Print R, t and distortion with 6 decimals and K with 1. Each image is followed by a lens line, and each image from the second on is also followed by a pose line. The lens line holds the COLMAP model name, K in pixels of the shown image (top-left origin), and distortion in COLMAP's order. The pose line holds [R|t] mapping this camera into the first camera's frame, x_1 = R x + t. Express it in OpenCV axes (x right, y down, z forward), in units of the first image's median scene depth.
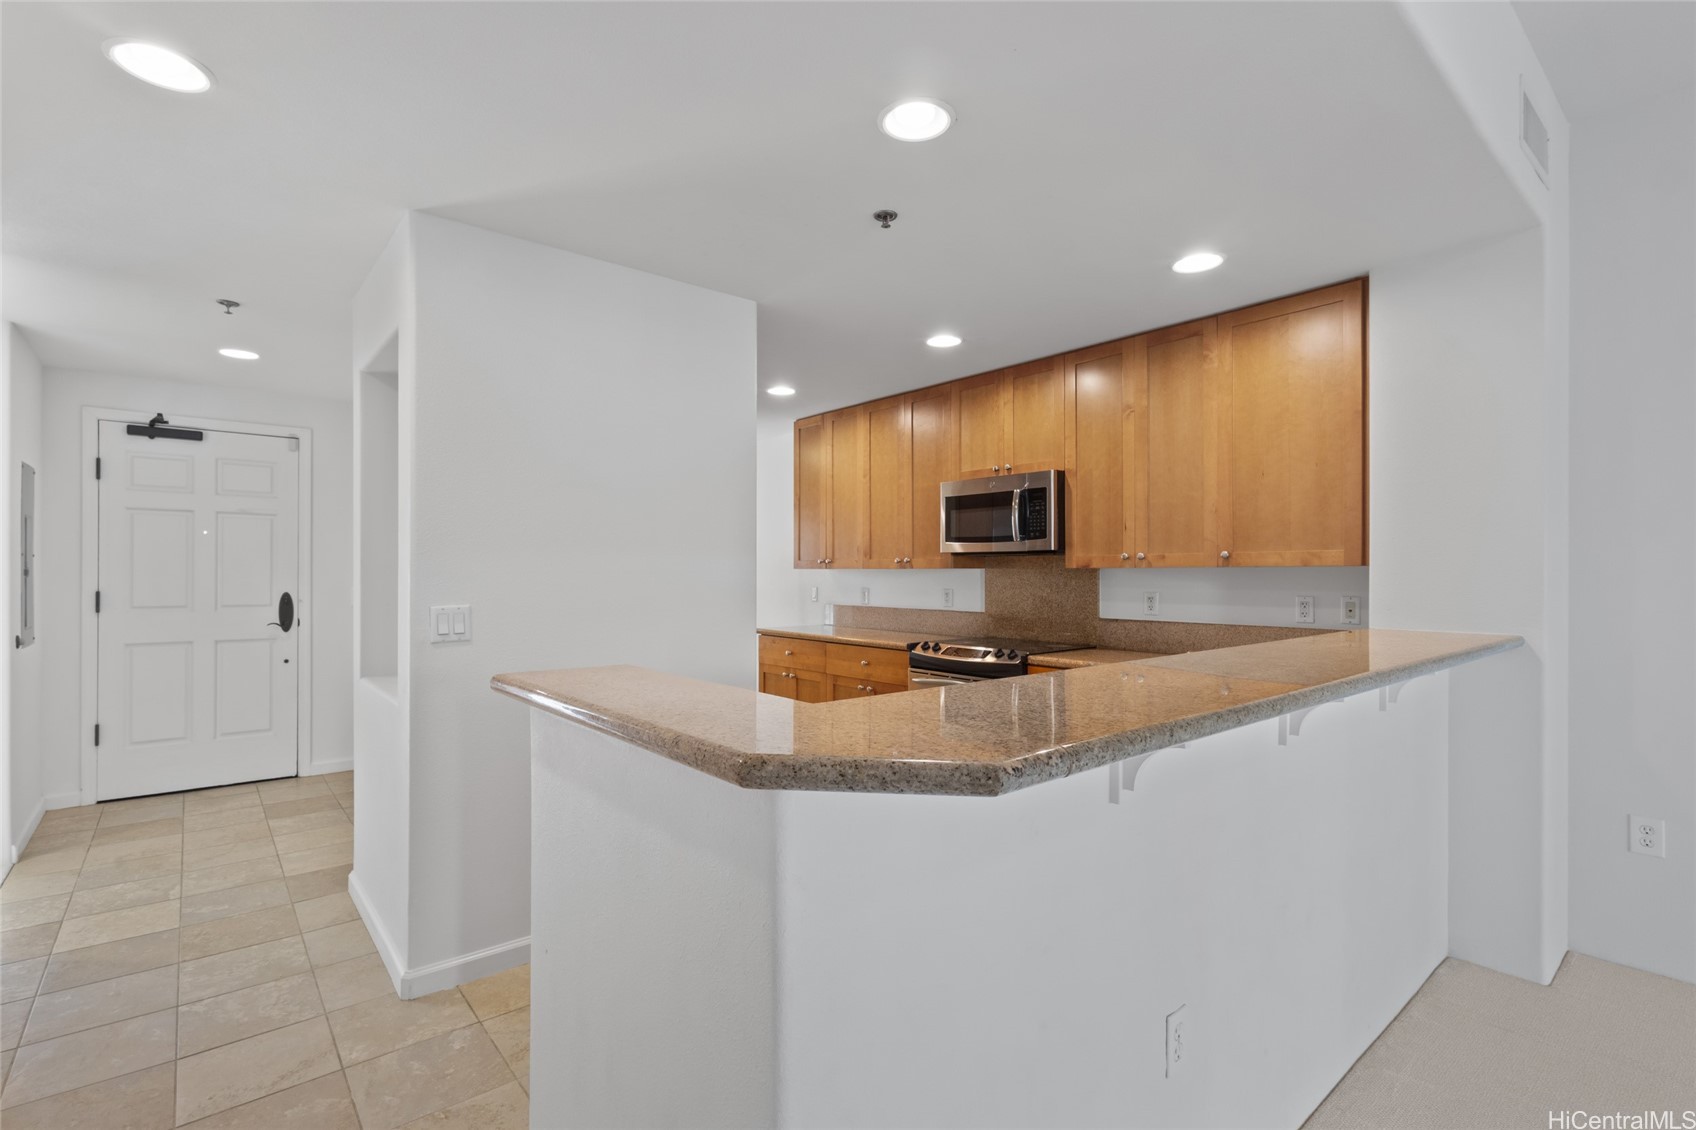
lens RADIAL K [[777.5, 0, 848.0], [0, 777.5, 565.0], [0, 0, 1]] dist [-0.001522, -0.000909]
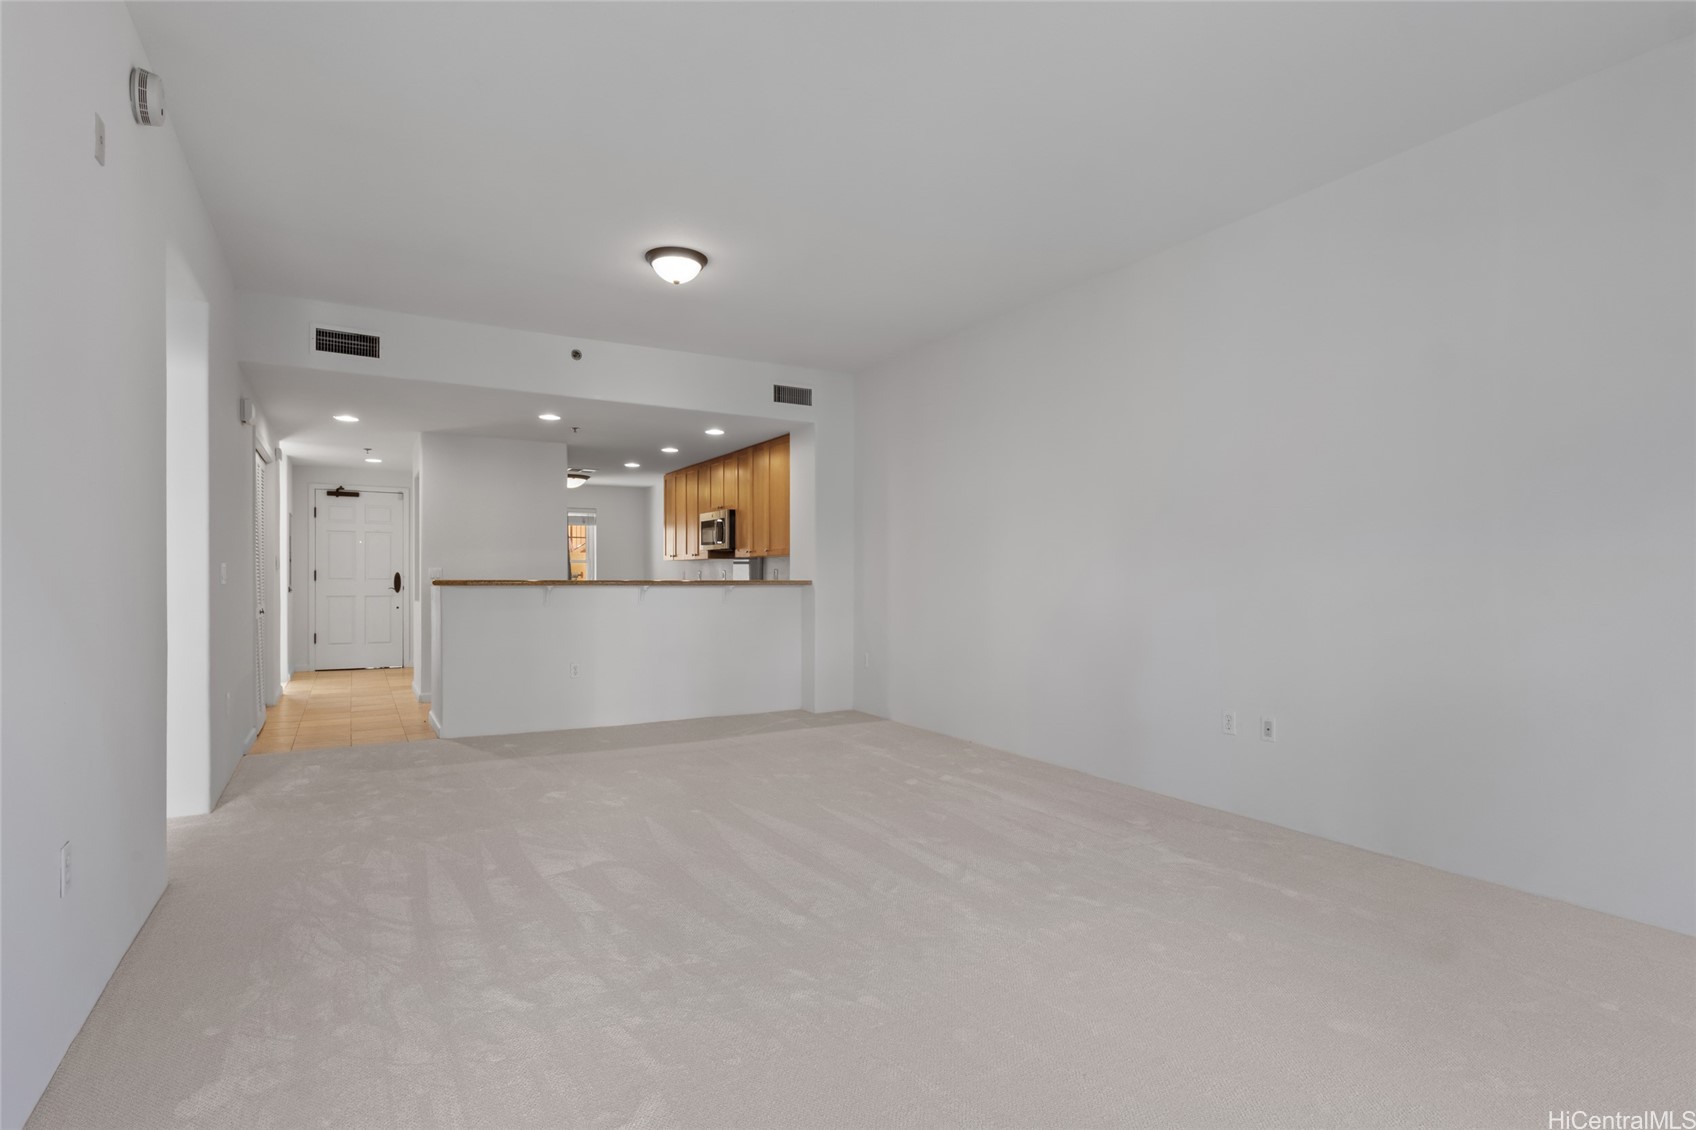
lens RADIAL K [[825.1, 0, 828.3], [0, 825.1, 562.3], [0, 0, 1]] dist [0.002266, 0.000684]
pose [[0.983333, -0.002508, -0.181797, 0.810983], [0.002065, 0.999994, -0.002622, 0.020315], [0.181802, 0.002203, 0.983333, -0.951090]]
